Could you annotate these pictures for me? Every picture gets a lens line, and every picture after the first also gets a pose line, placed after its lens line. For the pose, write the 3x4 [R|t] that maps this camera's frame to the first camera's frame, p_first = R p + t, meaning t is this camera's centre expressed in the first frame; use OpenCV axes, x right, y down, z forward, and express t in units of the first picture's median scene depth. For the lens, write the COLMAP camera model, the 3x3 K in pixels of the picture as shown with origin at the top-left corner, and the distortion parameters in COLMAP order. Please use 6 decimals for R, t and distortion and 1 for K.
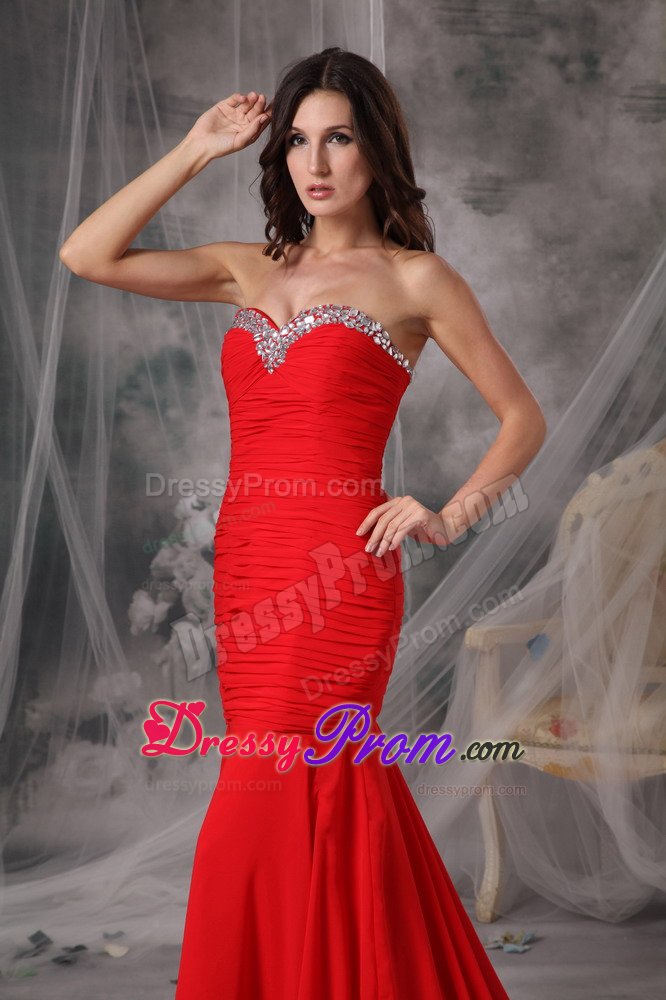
lens RADIAL K [[2410.0, 0, 333.0], [0, 2410.0, 500.0], [0, 0, 1]] dist [0.479037, 0.261800]
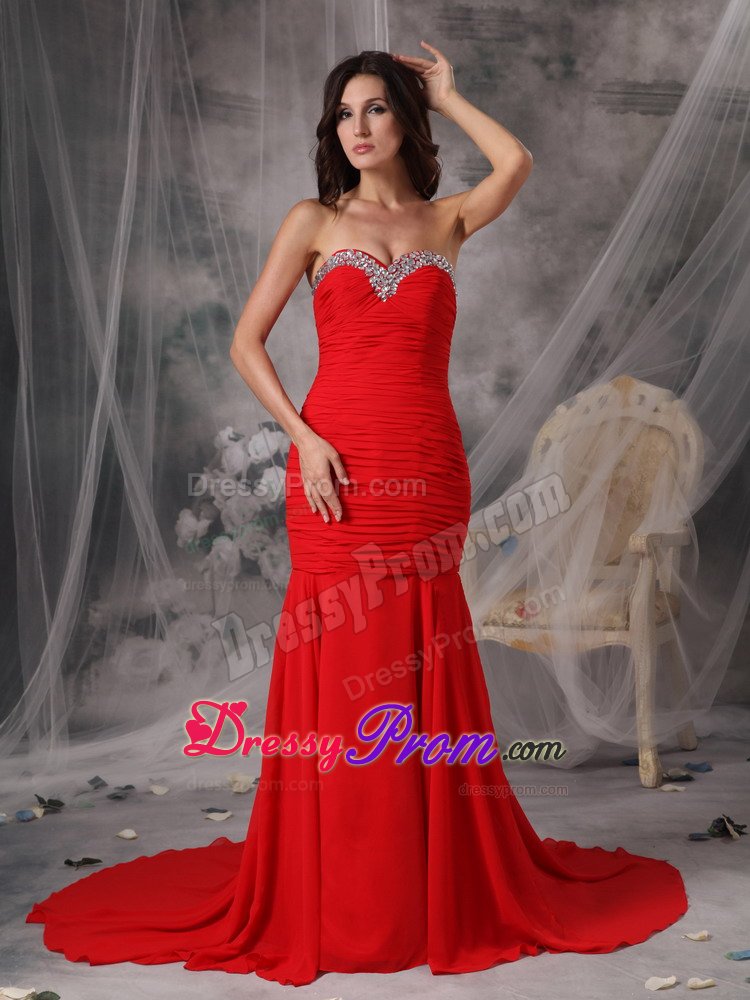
lens RADIAL K [[2445.4, 0, 373.1], [0, 2445.4, 458.8], [0, 0, 1]] dist [0.395510, 0.896552]
pose [[0.999800, 0.000877, -0.019975, 0.035349], [-0.001154, 0.999903, -0.013860, 0.029137], [0.019961, 0.013880, 0.999704, -0.190518]]
